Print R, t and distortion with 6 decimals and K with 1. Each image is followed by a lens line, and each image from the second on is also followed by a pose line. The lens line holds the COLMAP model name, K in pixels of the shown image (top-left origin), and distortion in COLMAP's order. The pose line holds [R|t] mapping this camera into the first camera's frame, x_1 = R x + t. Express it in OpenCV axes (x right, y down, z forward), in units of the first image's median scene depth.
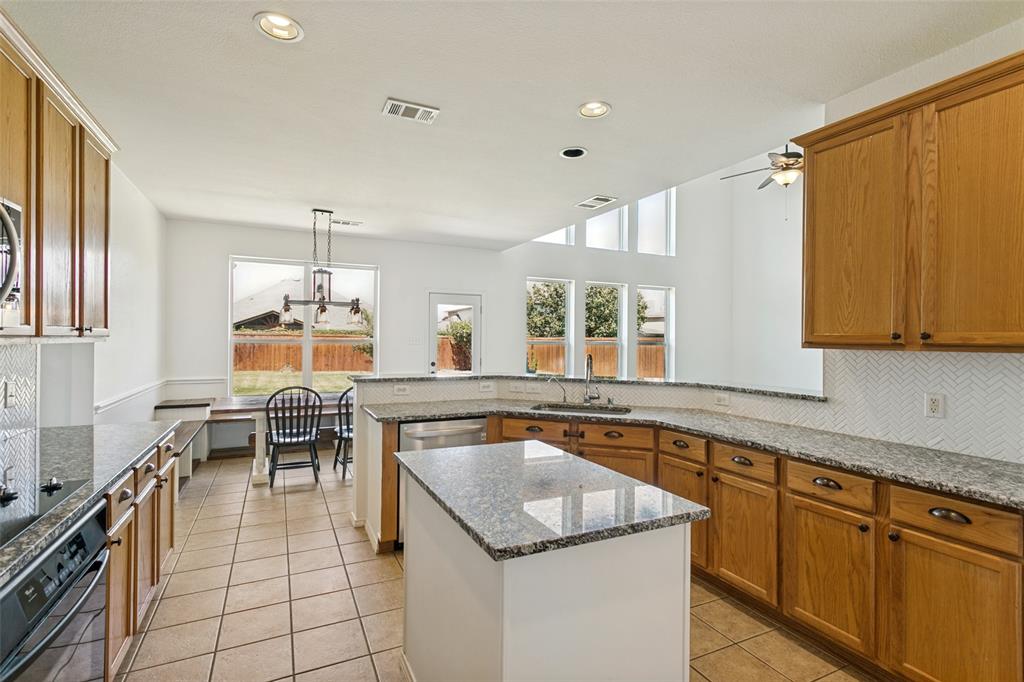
lens RADIAL K [[484.0, 0, 508.2], [0, 484.0, 341.8], [0, 0, 1]] dist [0.004039, 0.000330]
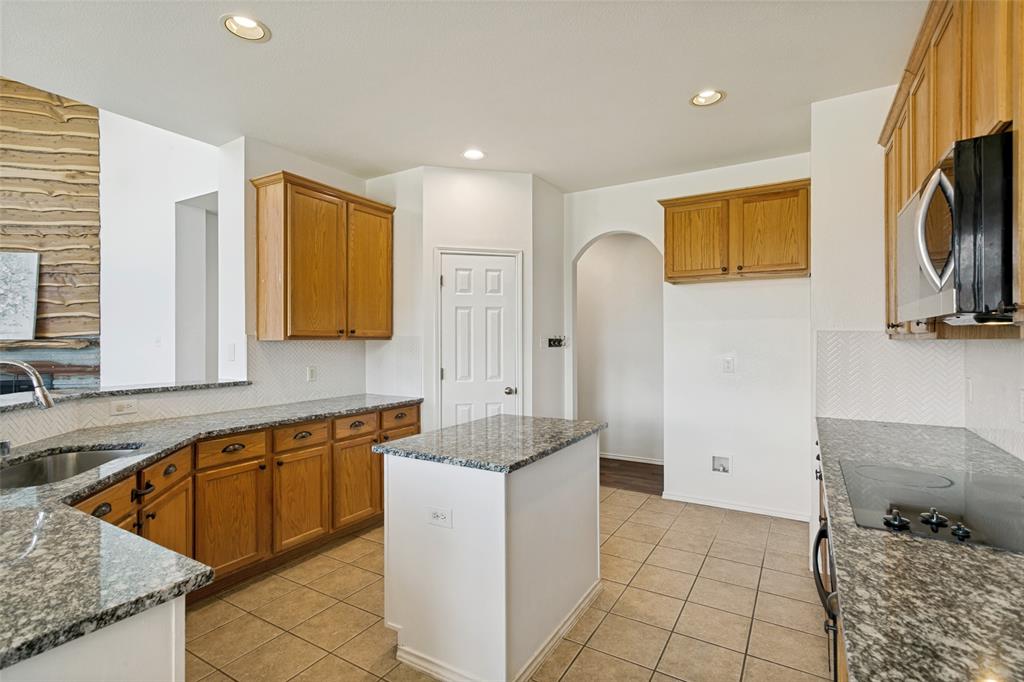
lens RADIAL K [[484.0, 0, 511.6], [0, 484.0, 337.6], [0, 0, 1]] dist [0.004039, 0.000330]
pose [[-0.546281, -0.010965, 0.837530, -0.852249], [-0.003493, 0.999935, 0.010812, -0.009838], [-0.837594, 0.002981, -0.546284, 1.313746]]
